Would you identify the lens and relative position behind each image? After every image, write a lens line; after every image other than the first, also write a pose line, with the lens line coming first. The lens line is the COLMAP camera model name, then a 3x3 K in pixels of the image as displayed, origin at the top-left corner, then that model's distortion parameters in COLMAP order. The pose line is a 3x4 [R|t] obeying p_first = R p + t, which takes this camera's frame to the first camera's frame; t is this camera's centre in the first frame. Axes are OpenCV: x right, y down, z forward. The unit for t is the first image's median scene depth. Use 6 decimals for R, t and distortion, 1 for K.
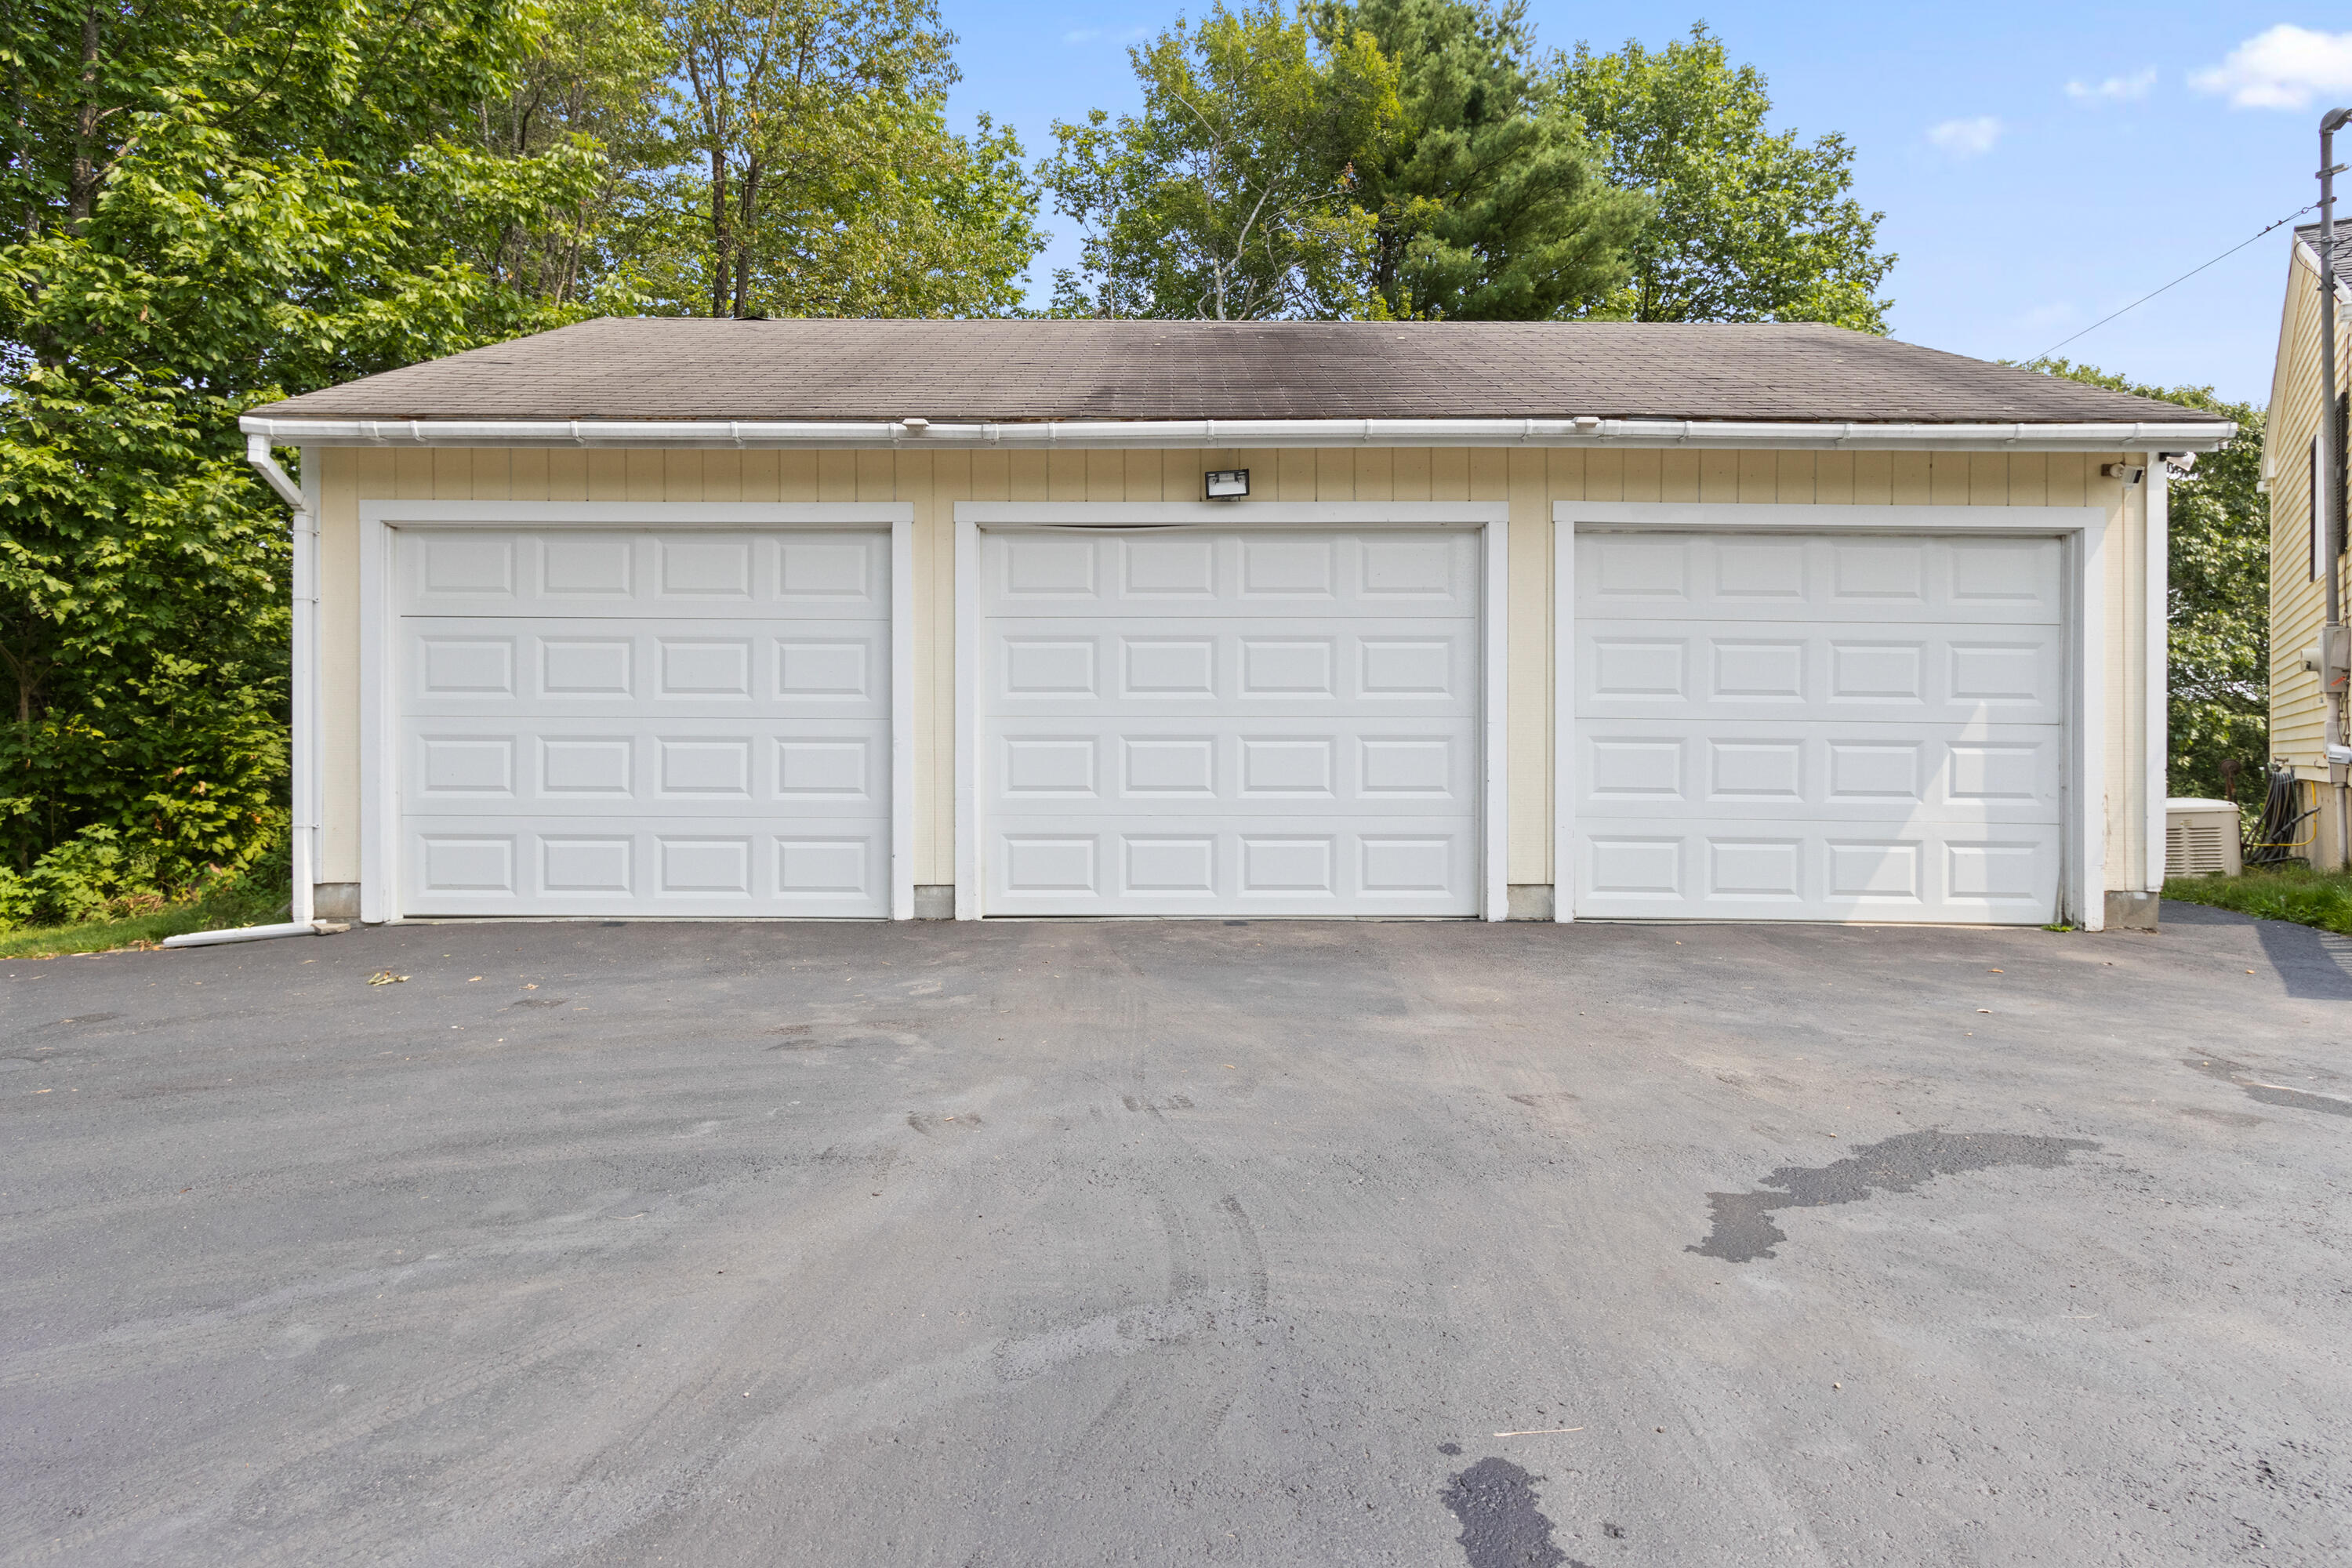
lens RADIAL K [[1359.5, 0, 1176.2], [0, 1359.5, 758.3], [0, 0, 1]] dist [-0.000906, -0.001095]
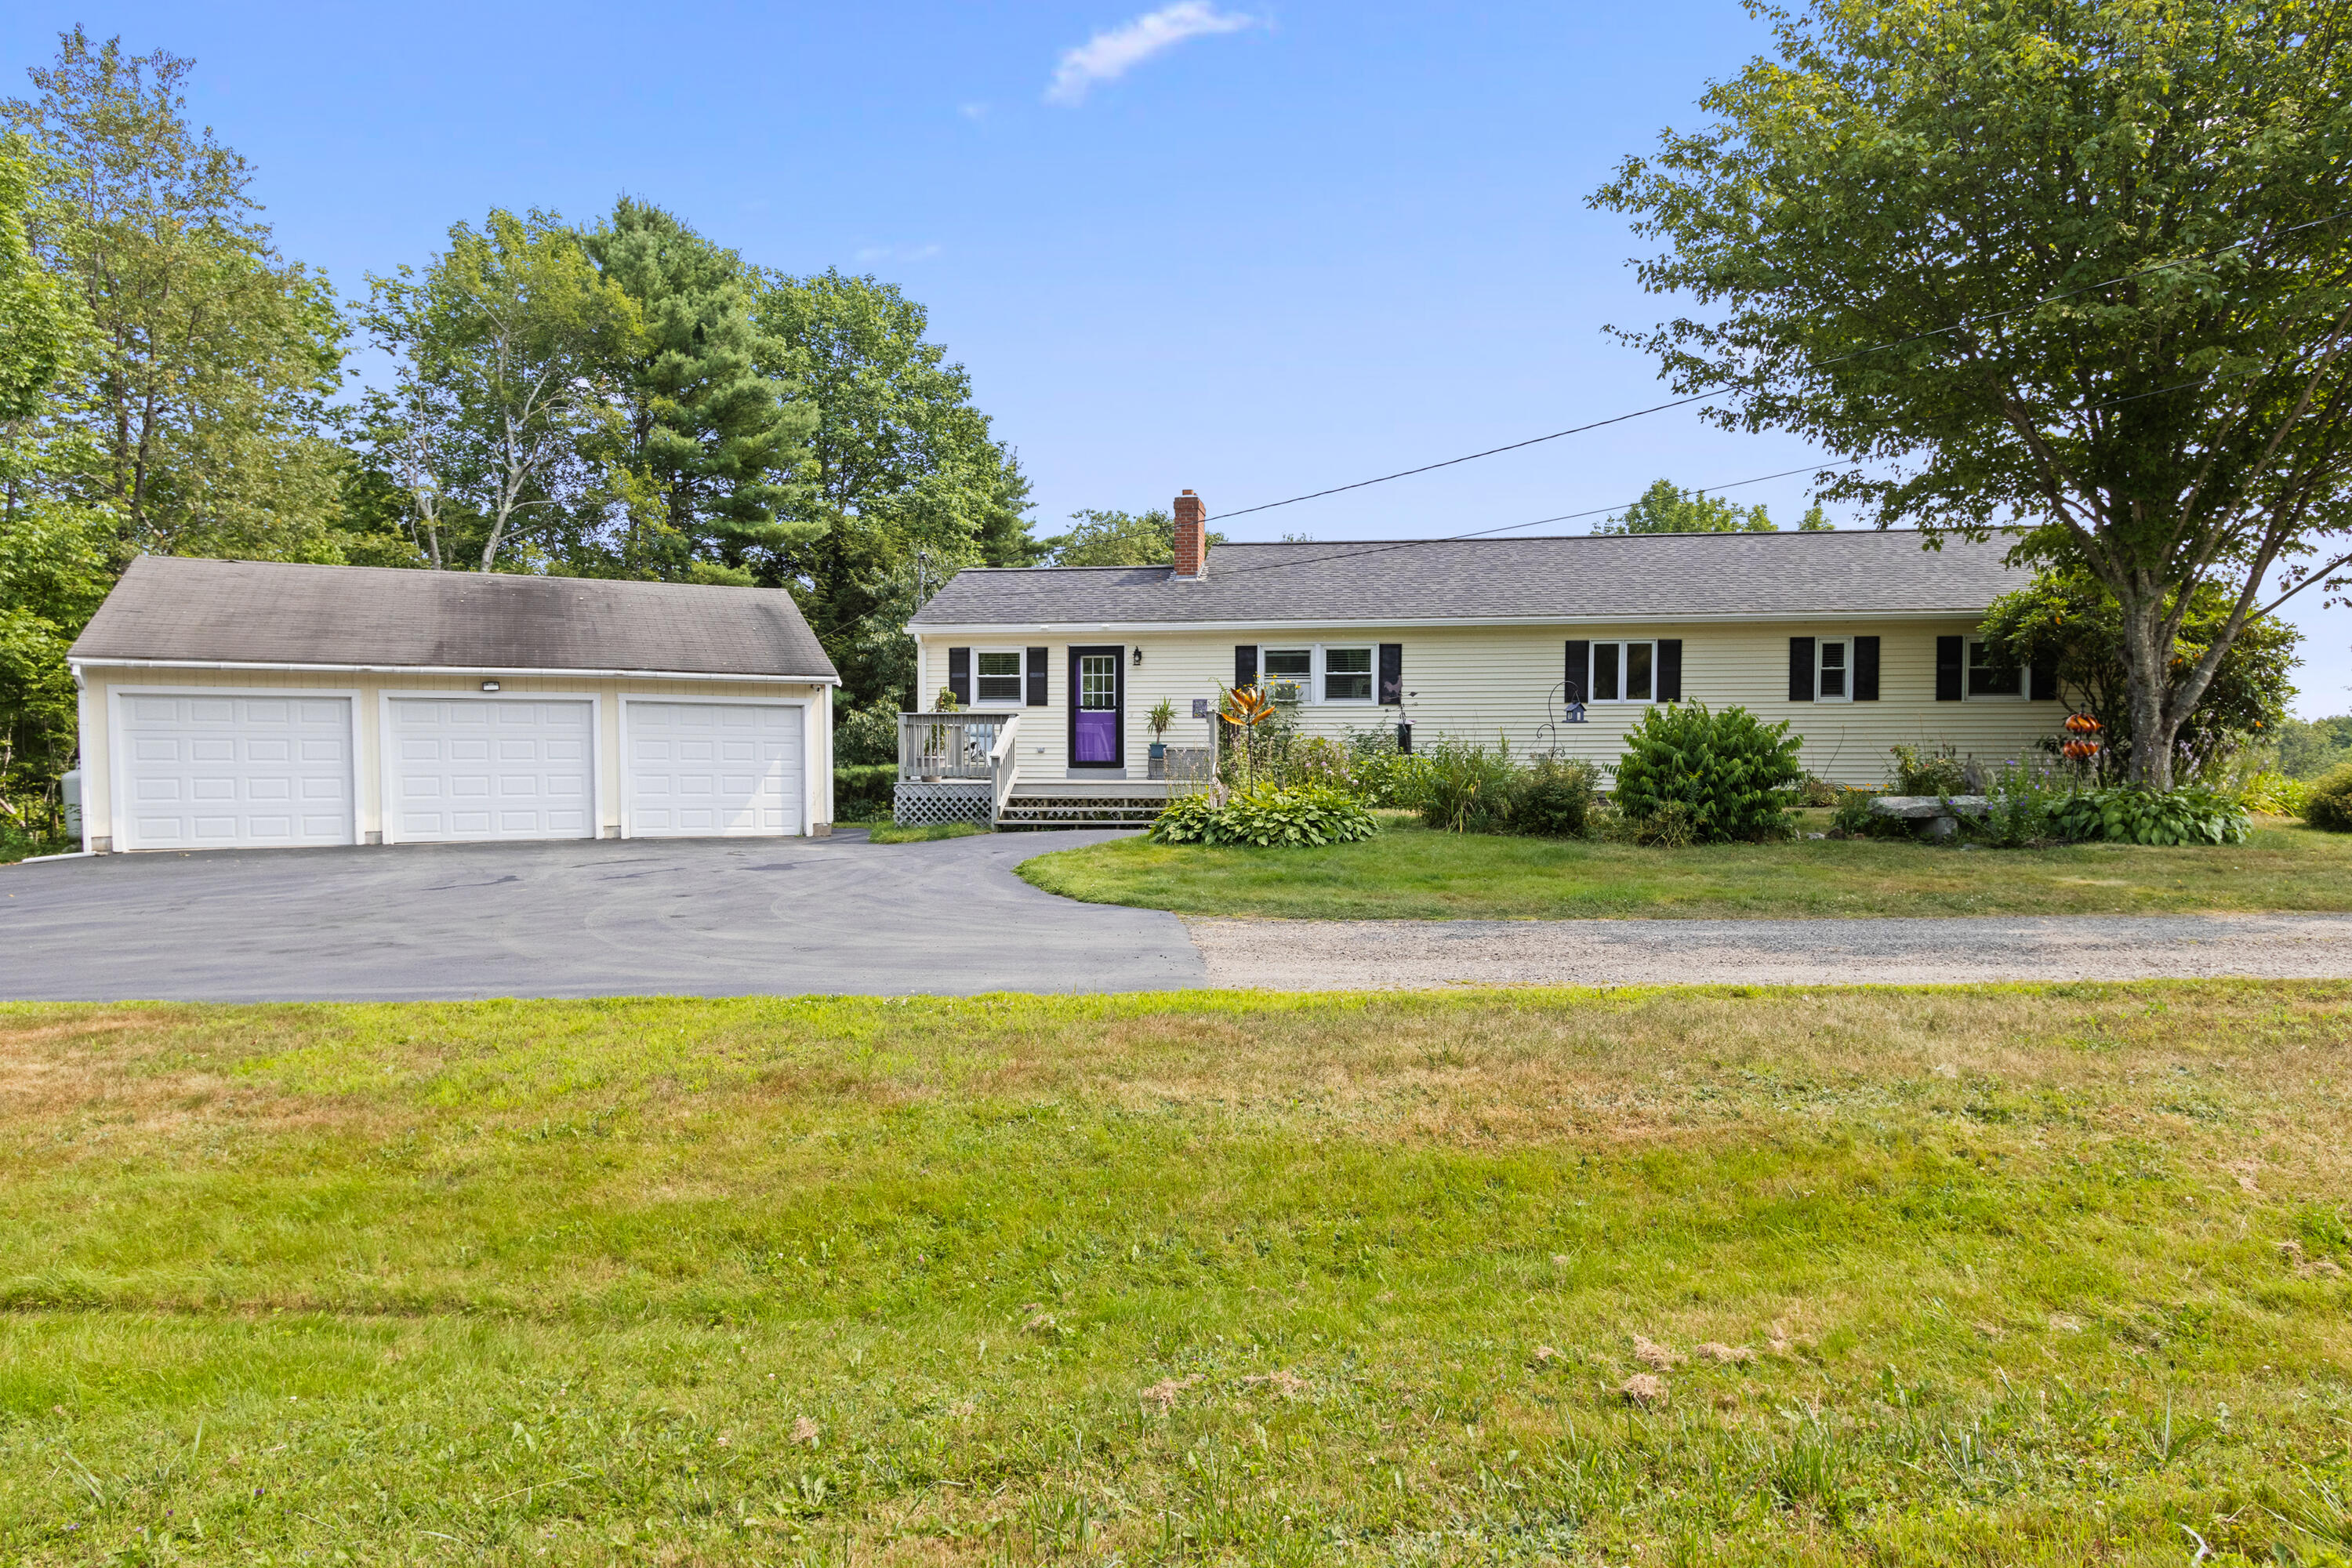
lens RADIAL K [[1402.2, 0, 1184.9], [0, 1402.2, 817.1], [0, 0, 1]] dist [0.000525, -0.002232]
pose [[0.898123, -0.020185, 0.439280, 0.038712], [0.003749, 0.999261, 0.038251, -0.029620], [-0.439728, -0.032707, 0.897535, -1.838793]]
